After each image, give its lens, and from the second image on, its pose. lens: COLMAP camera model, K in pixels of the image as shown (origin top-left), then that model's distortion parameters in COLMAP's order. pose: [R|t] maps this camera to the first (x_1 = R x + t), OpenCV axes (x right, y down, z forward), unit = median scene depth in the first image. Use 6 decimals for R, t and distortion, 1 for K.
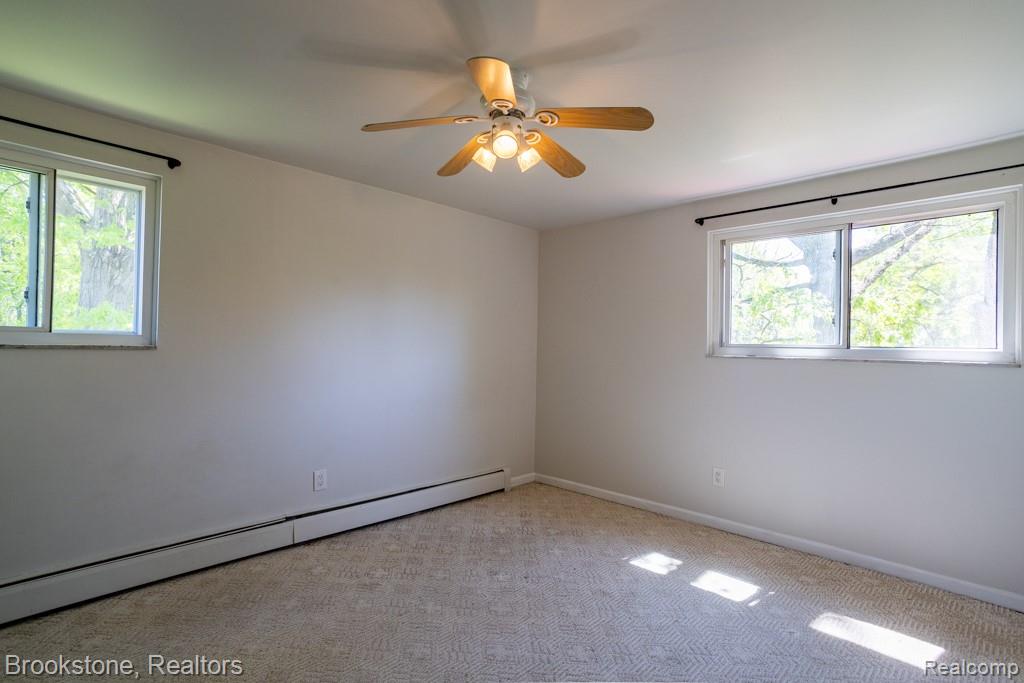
lens RADIAL K [[500.2, 0, 506.5], [0, 500.2, 343.8], [0, 0, 1]] dist [-0.044944, 0.038180]
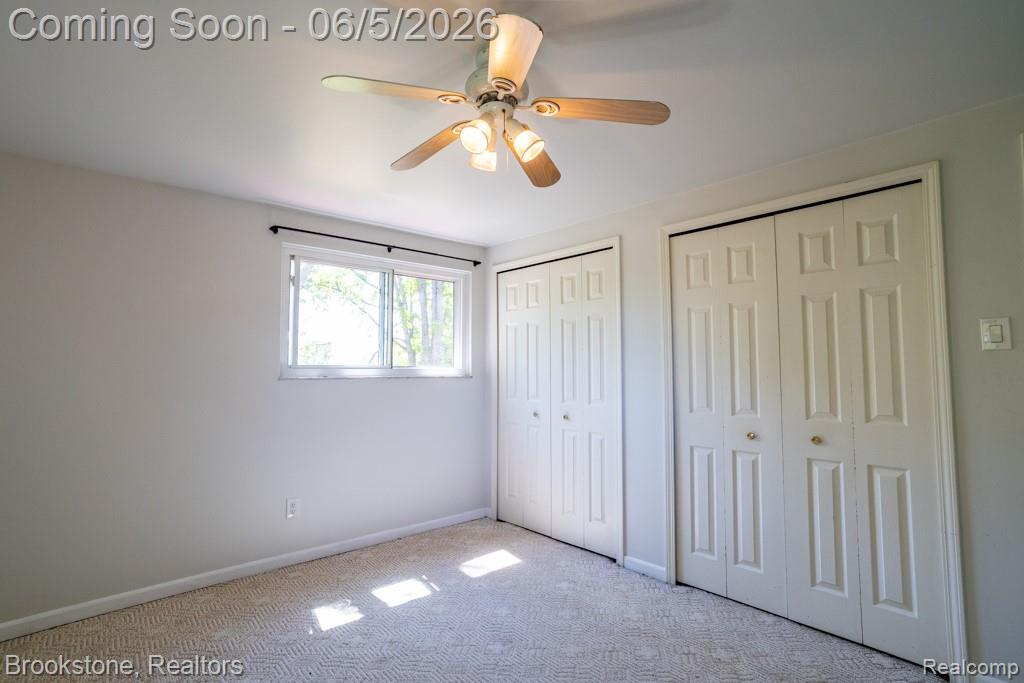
lens RADIAL K [[500.2, 0, 506.5], [0, 500.2, 343.8], [0, 0, 1]] dist [-0.044944, 0.038180]
pose [[0.068786, 0.031555, 0.997132, -0.553852], [-0.001595, 0.999502, -0.031520, -0.013065], [-0.997630, 0.000578, 0.068802, 0.615282]]
